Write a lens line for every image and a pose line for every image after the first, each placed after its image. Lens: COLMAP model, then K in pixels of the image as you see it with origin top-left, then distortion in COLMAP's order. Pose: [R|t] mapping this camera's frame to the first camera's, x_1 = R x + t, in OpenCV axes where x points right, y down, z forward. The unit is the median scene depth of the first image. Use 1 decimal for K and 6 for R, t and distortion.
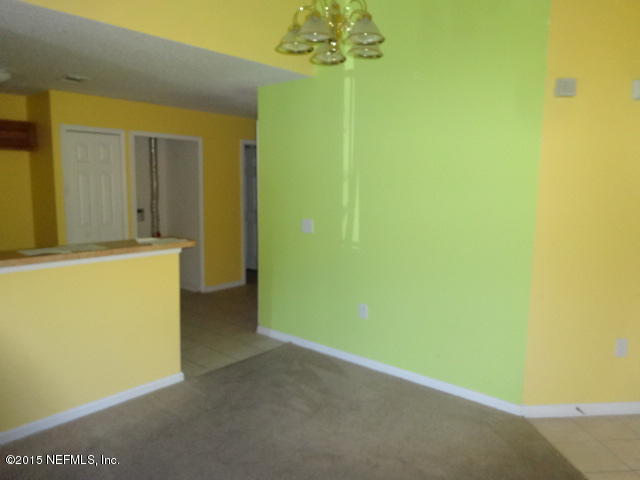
lens RADIAL K [[450.5, 0, 320.0], [0, 450.5, 240.0], [0, 0, 1]] dist [-0.002405, -0.000324]
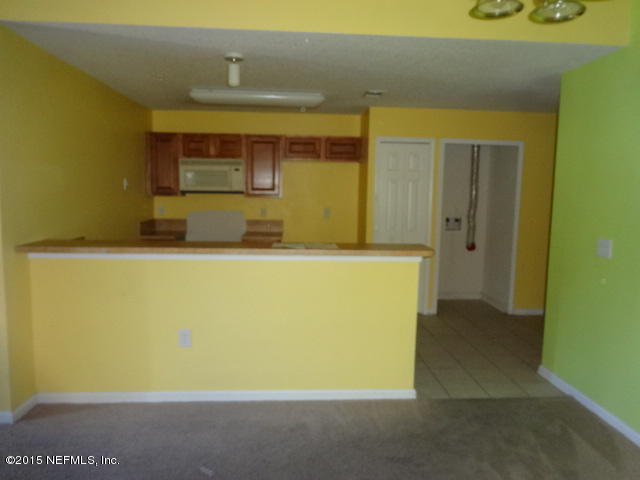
lens RADIAL K [[461.2, 0, 320.0], [0, 461.2, 240.0], [0, 0, 1]] dist [-0.002042, 0.002297]
pose [[0.726455, 0.080572, -0.682475, 0.108517], [-0.098778, 0.995033, 0.012329, -0.005068], [0.680078, 0.058458, 0.730805, 0.088572]]
